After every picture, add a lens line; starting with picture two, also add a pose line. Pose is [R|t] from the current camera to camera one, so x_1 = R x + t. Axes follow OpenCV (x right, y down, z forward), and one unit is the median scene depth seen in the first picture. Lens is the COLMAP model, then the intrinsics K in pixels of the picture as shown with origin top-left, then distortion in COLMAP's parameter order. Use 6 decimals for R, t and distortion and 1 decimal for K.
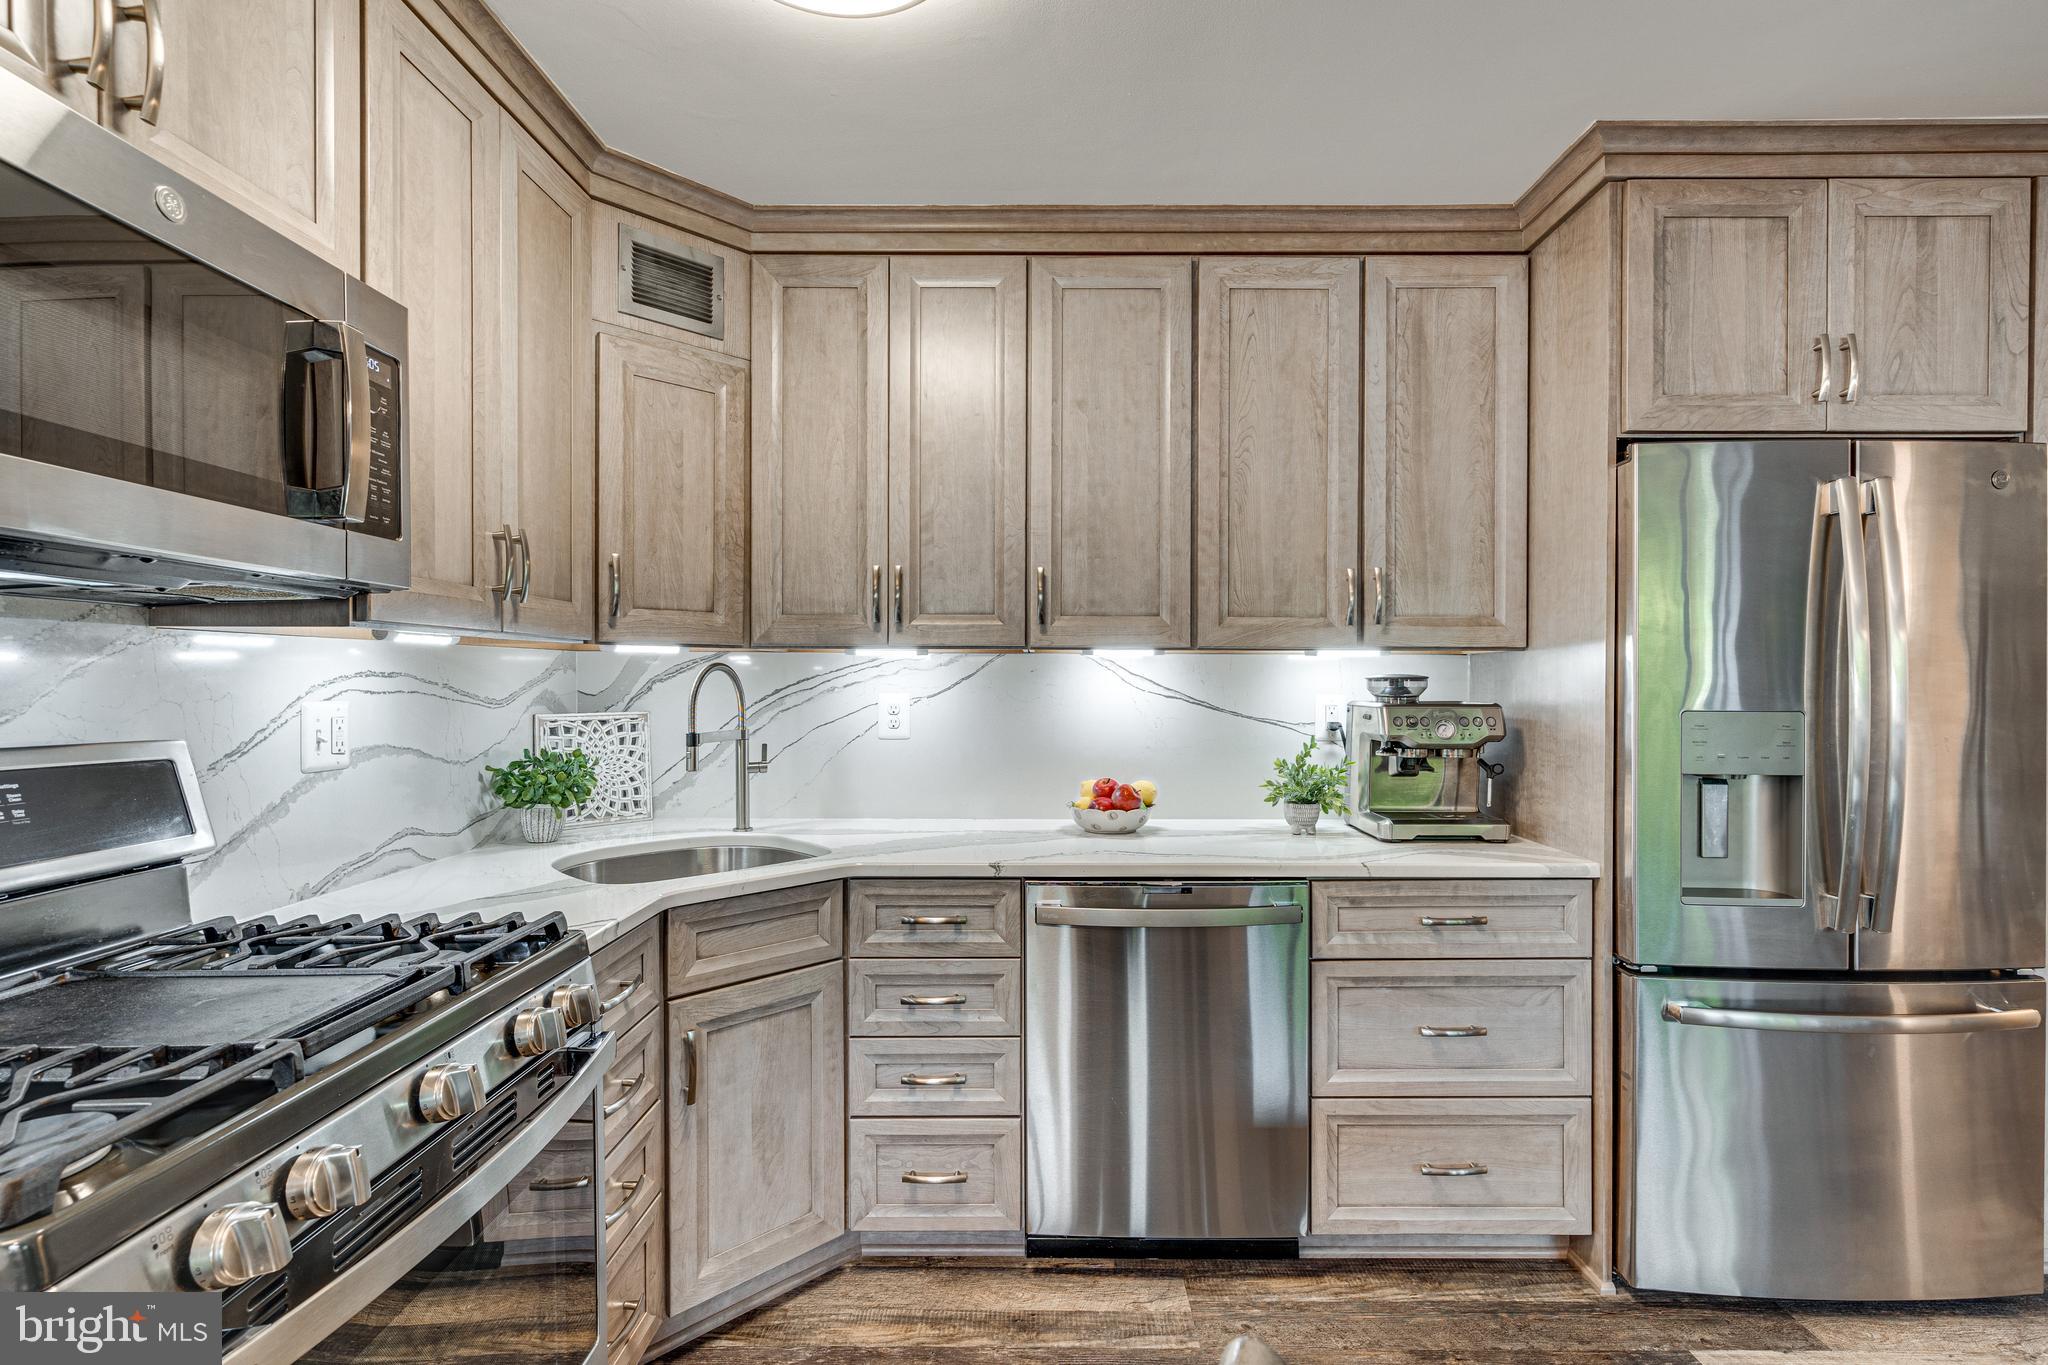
lens RADIAL K [[941.9, 0, 1028.3], [0, 941.9, 687.5], [0, 0, 1]] dist [-0.008441, 0.003827]
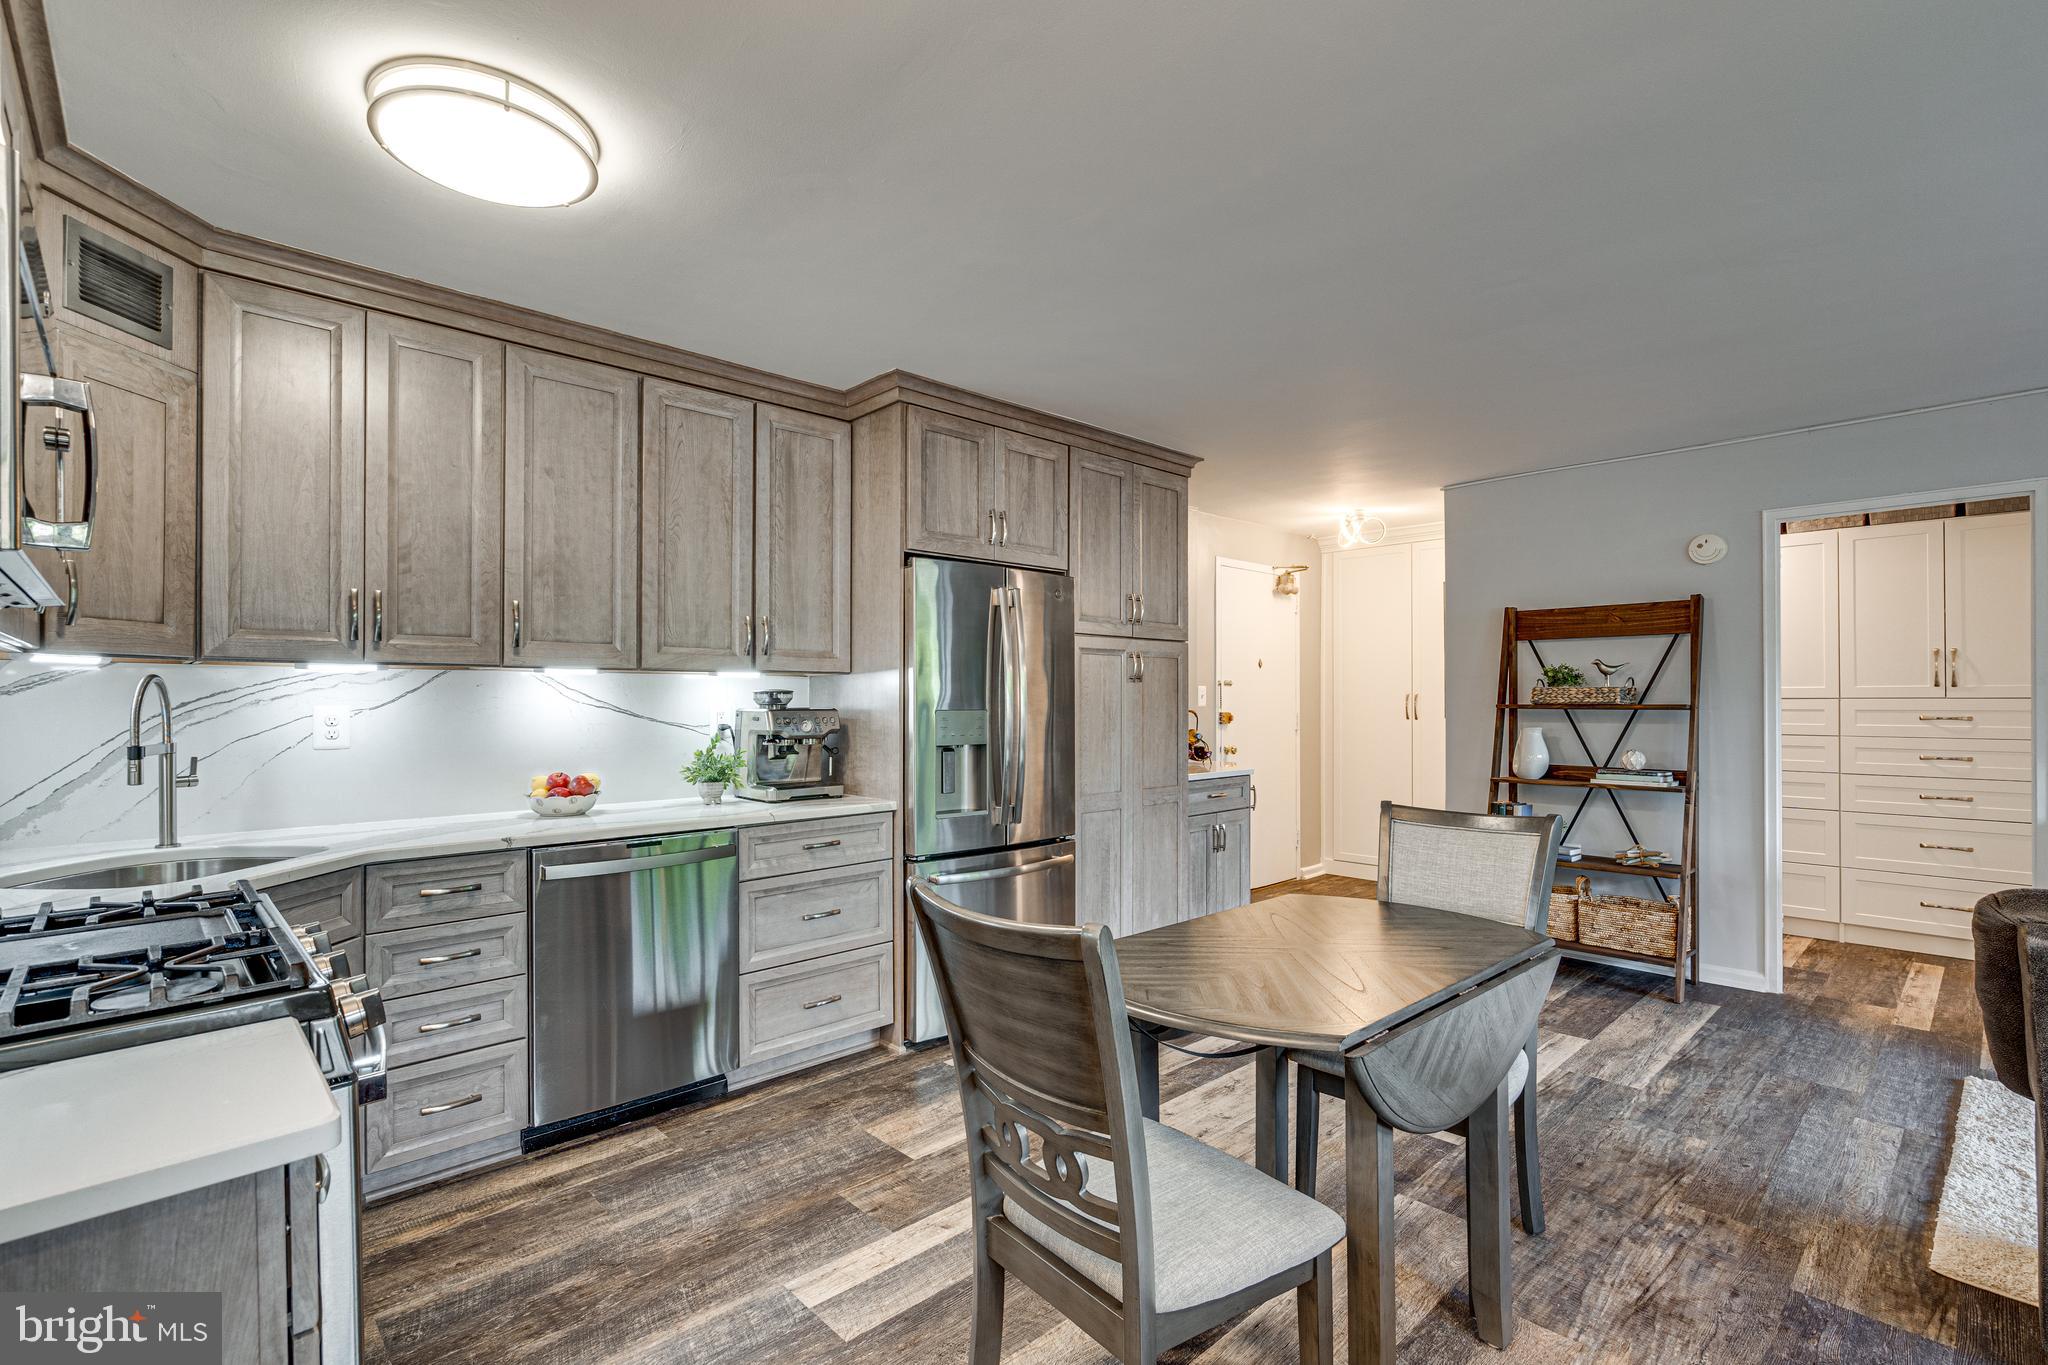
lens RADIAL K [[941.9, 0, 1014.5], [0, 941.9, 695.5], [0, 0, 1]] dist [-0.008441, 0.003827]
pose [[0.722002, -0.000189, 0.691891, -0.391856], [0.002692, 0.999993, -0.002536, 0.000753], [-0.691886, 0.003693, 0.721998, -0.355875]]
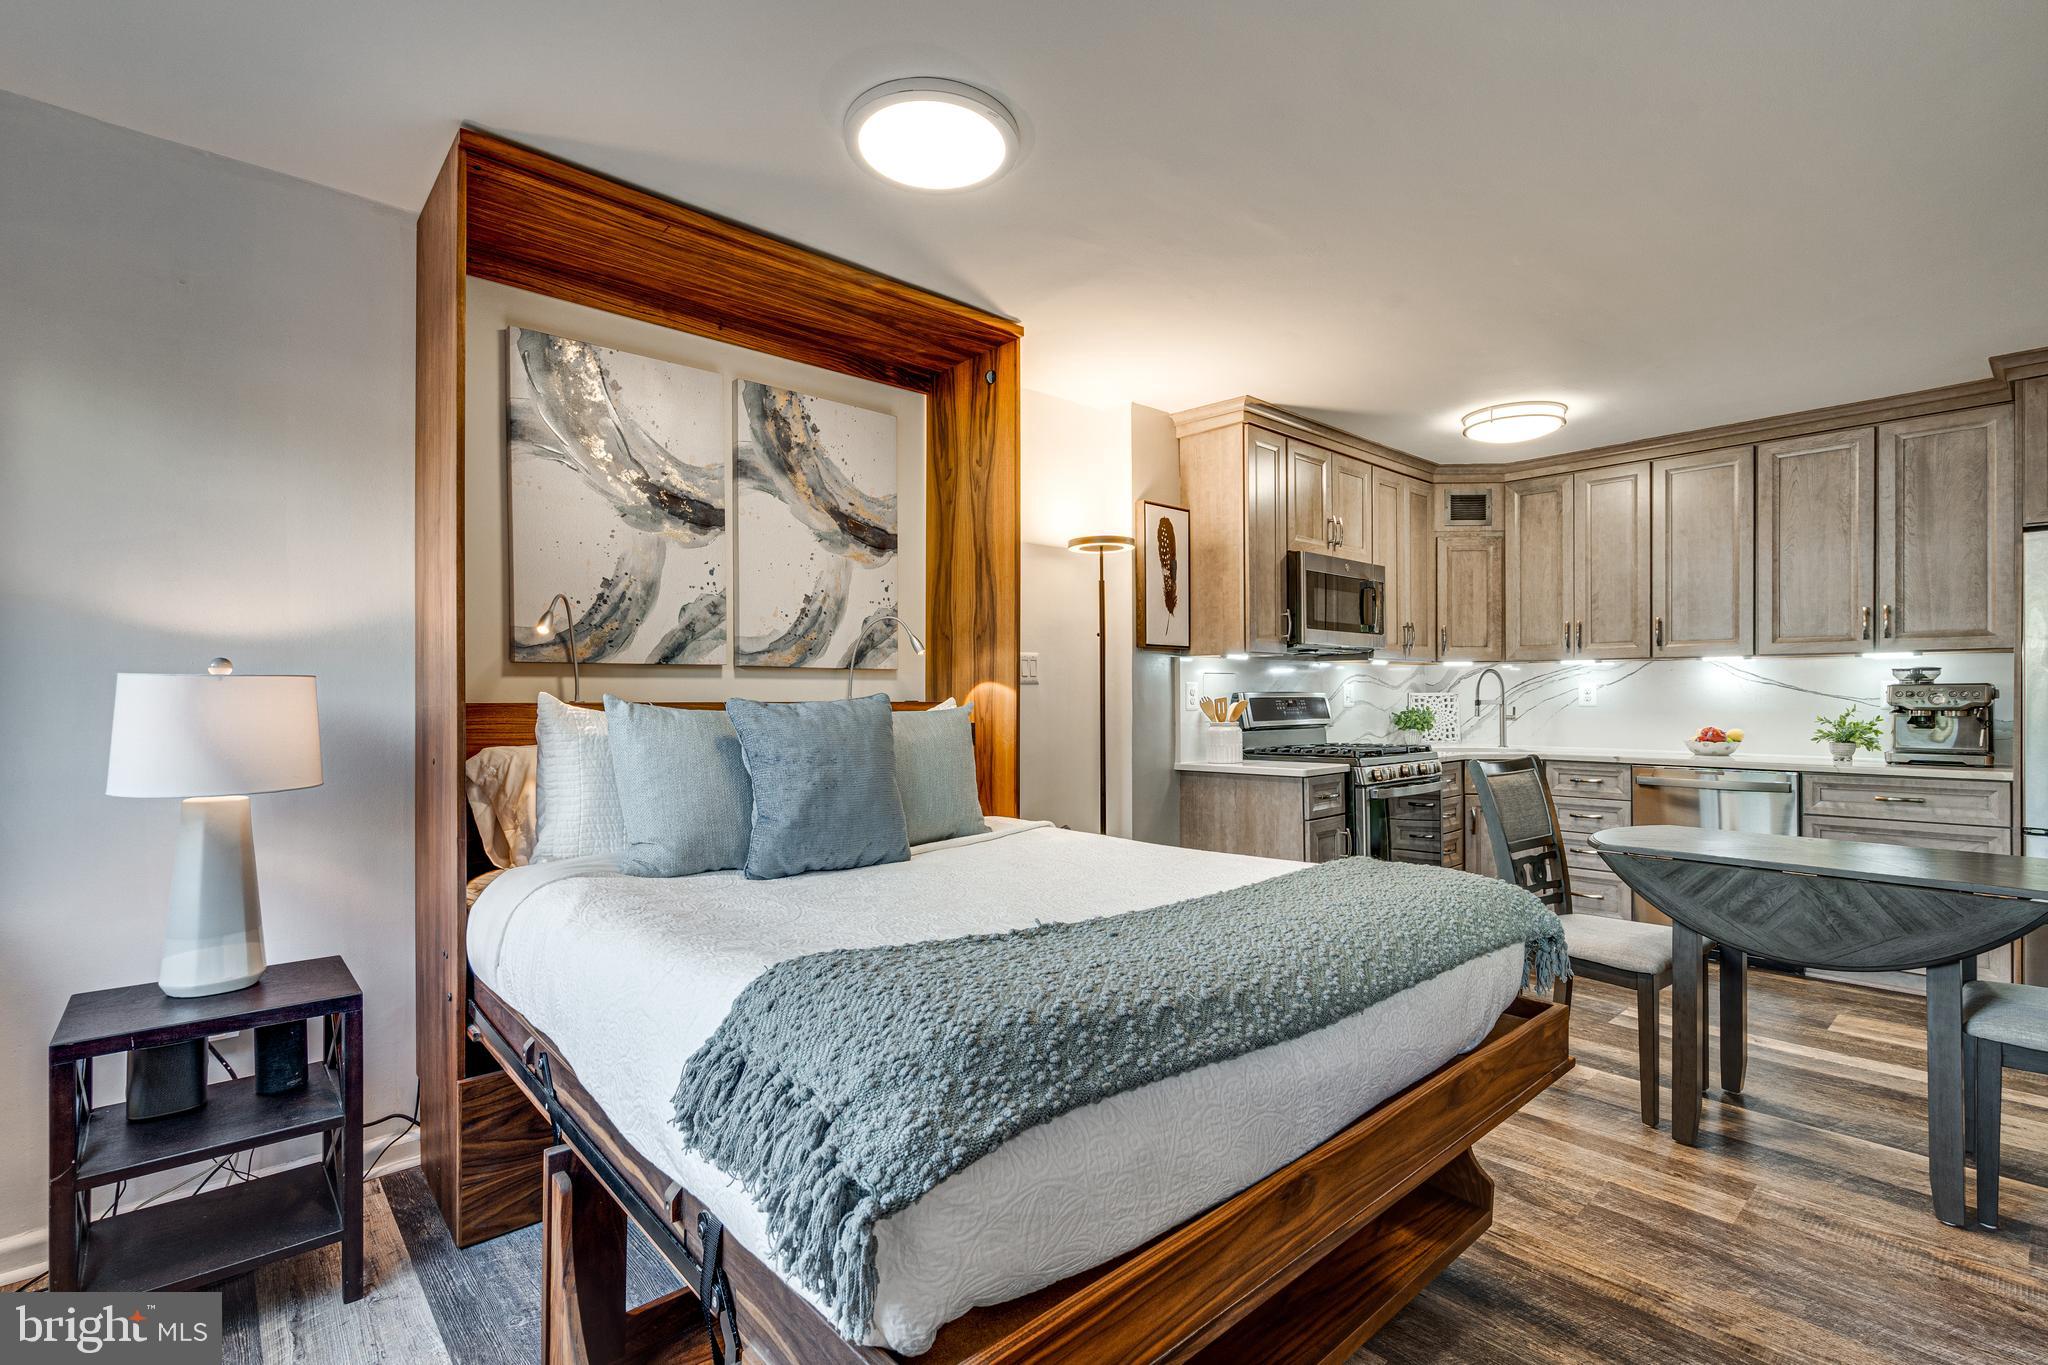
lens RADIAL K [[941.9, 0, 1018.1], [0, 941.9, 693.5], [0, 0, 1]] dist [-0.008441, 0.003827]
pose [[0.675507, -0.003495, -0.737345, 0.605136], [-0.000665, 0.999985, -0.005349, 0.048486], [0.737353, 0.004104, 0.675495, -1.441991]]
